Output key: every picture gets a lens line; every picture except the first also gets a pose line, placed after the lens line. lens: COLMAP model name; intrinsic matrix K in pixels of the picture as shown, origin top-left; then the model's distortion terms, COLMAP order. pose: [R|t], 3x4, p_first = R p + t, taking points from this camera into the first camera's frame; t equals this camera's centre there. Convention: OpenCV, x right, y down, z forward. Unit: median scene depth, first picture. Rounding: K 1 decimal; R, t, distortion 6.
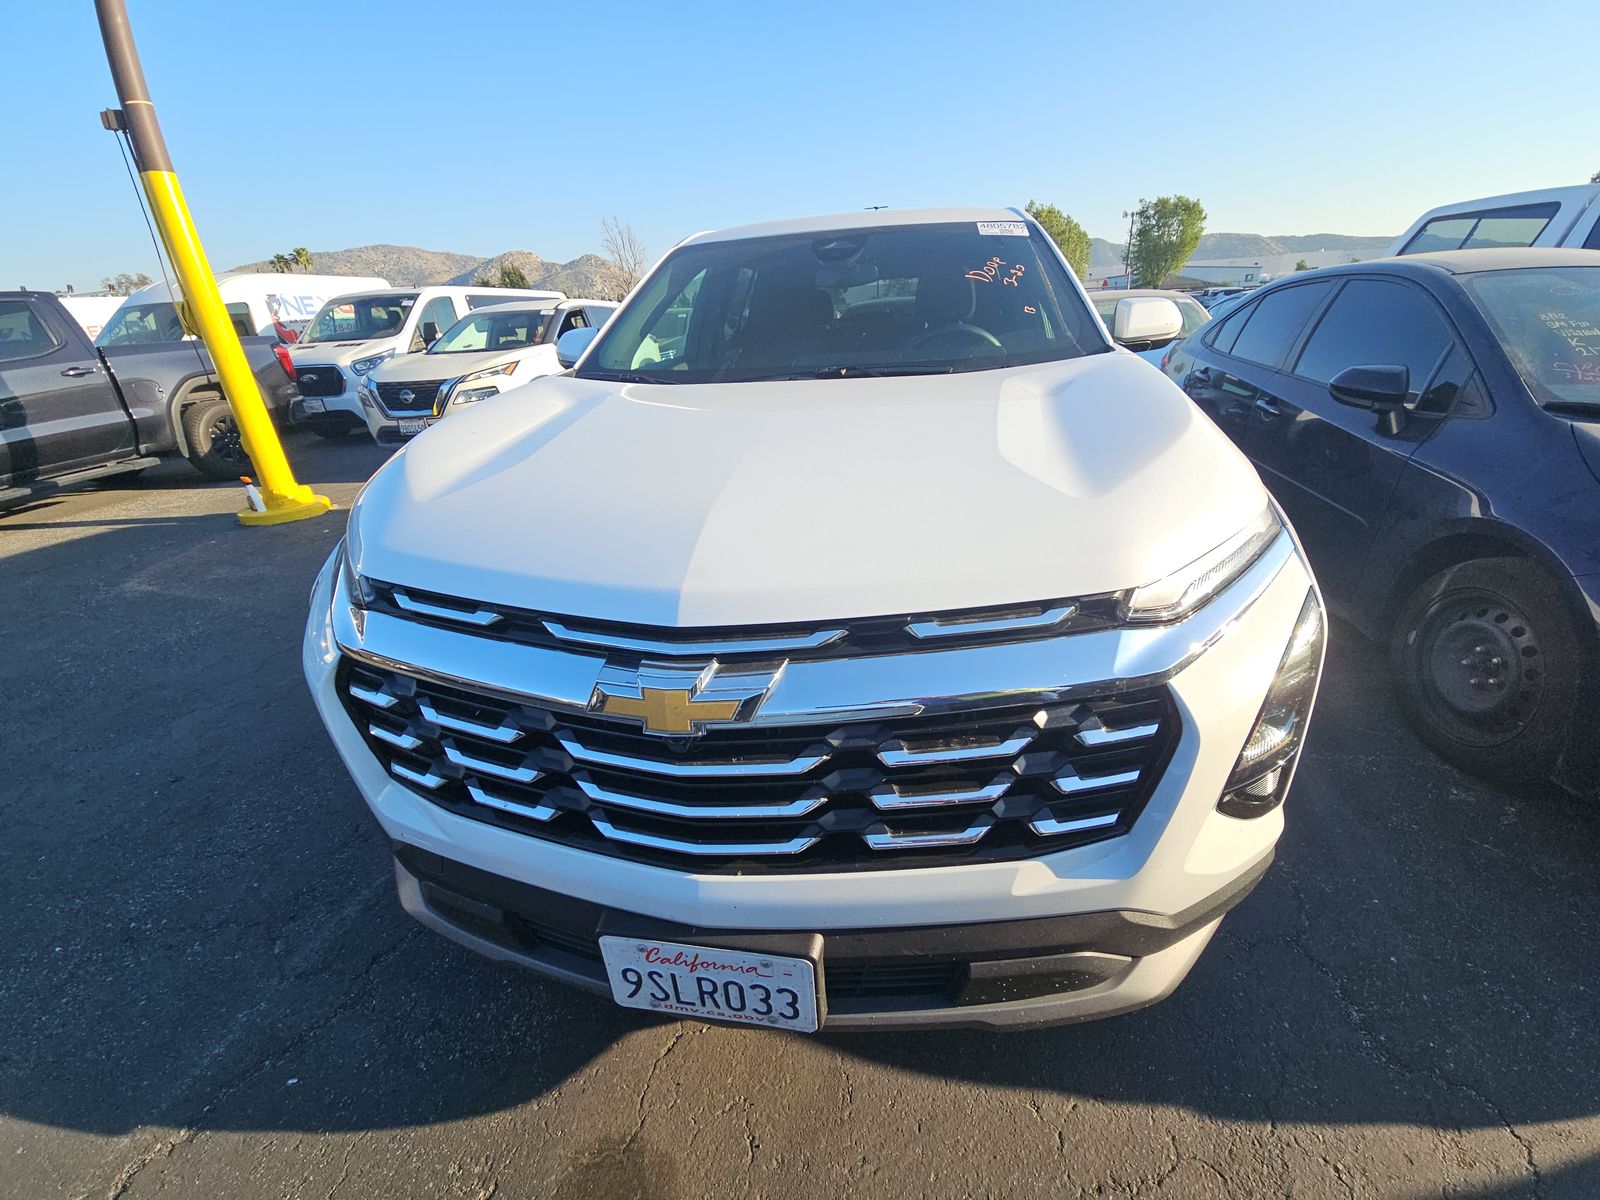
lens RADIAL K [[641.9, 0, 800.0], [0, 641.9, 600.0], [0, 0, 1]] dist [0.030106, -0.017407]
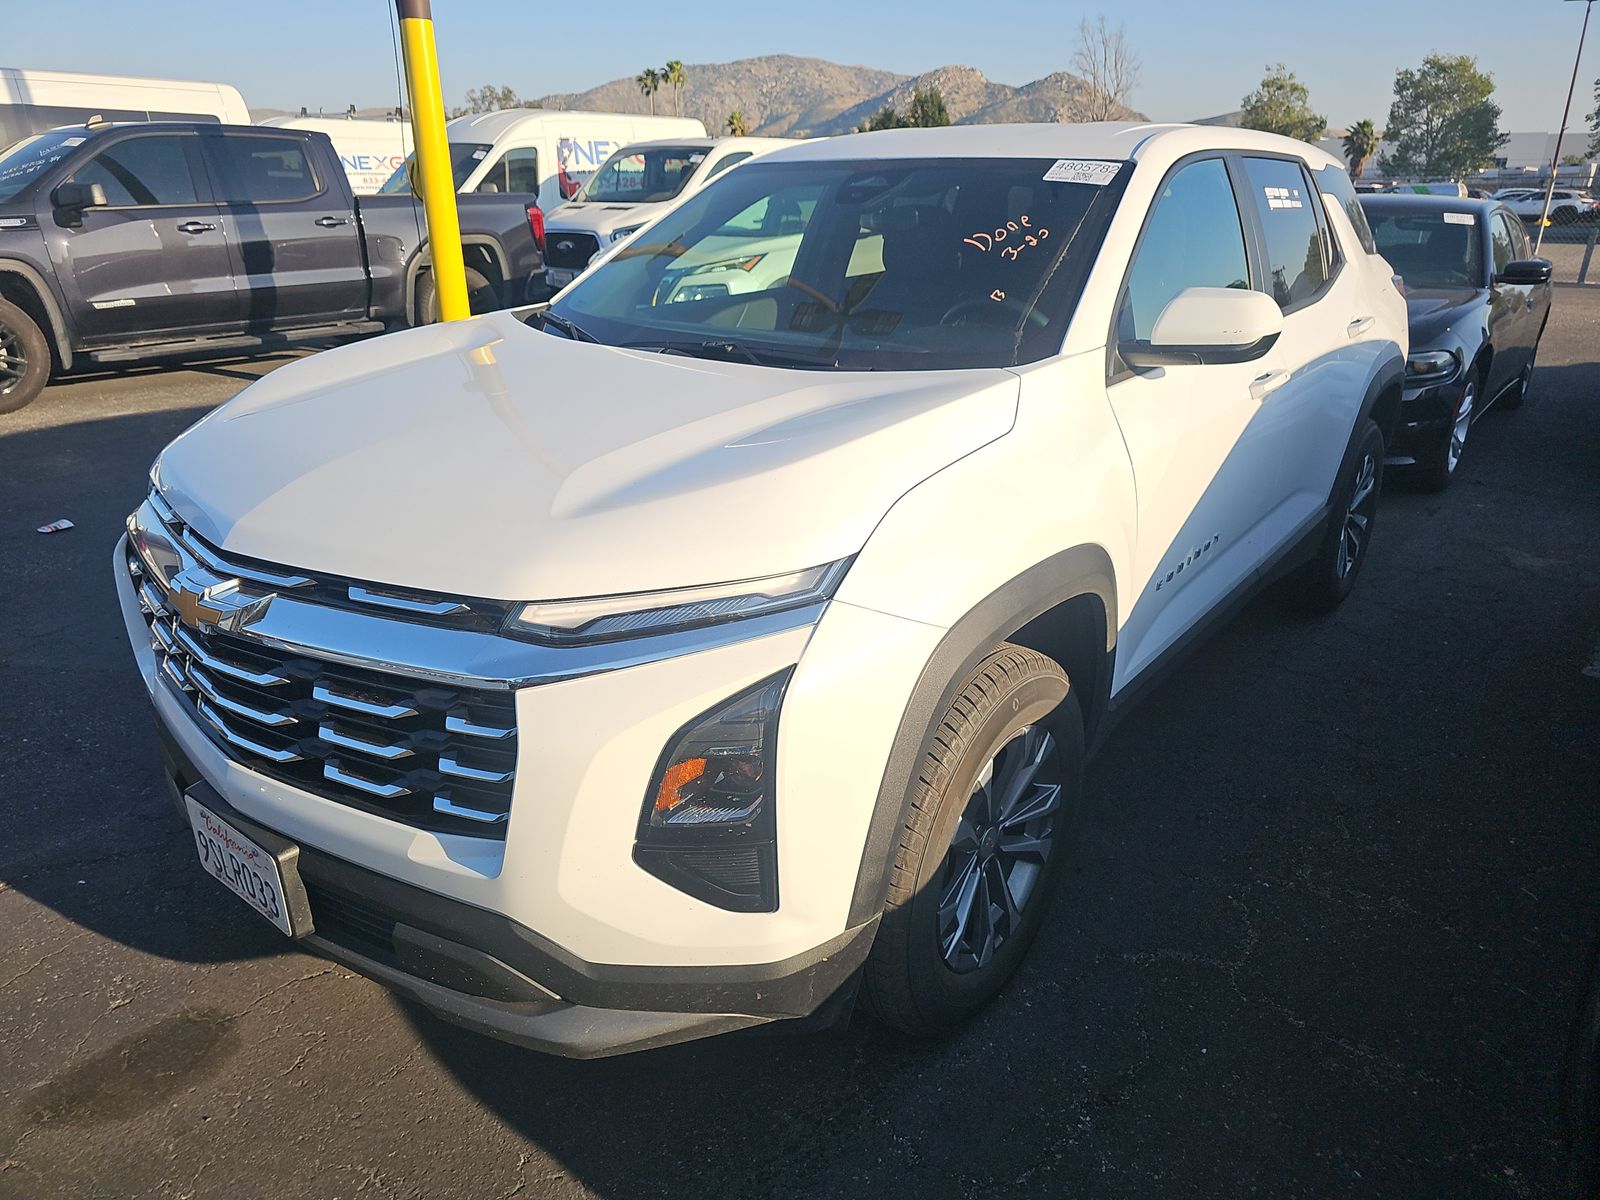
lens RADIAL K [[1077.8, 0, 800.0], [0, 1077.8, 600.0], [0, 0, 1]] dist [0.023793, -0.001526]
pose [[0.872809, 0.228386, -0.431329, 0.239187], [-0.242809, 0.969821, 0.022181, -0.024976], [0.423378, 0.085370, 0.901922, -0.060077]]
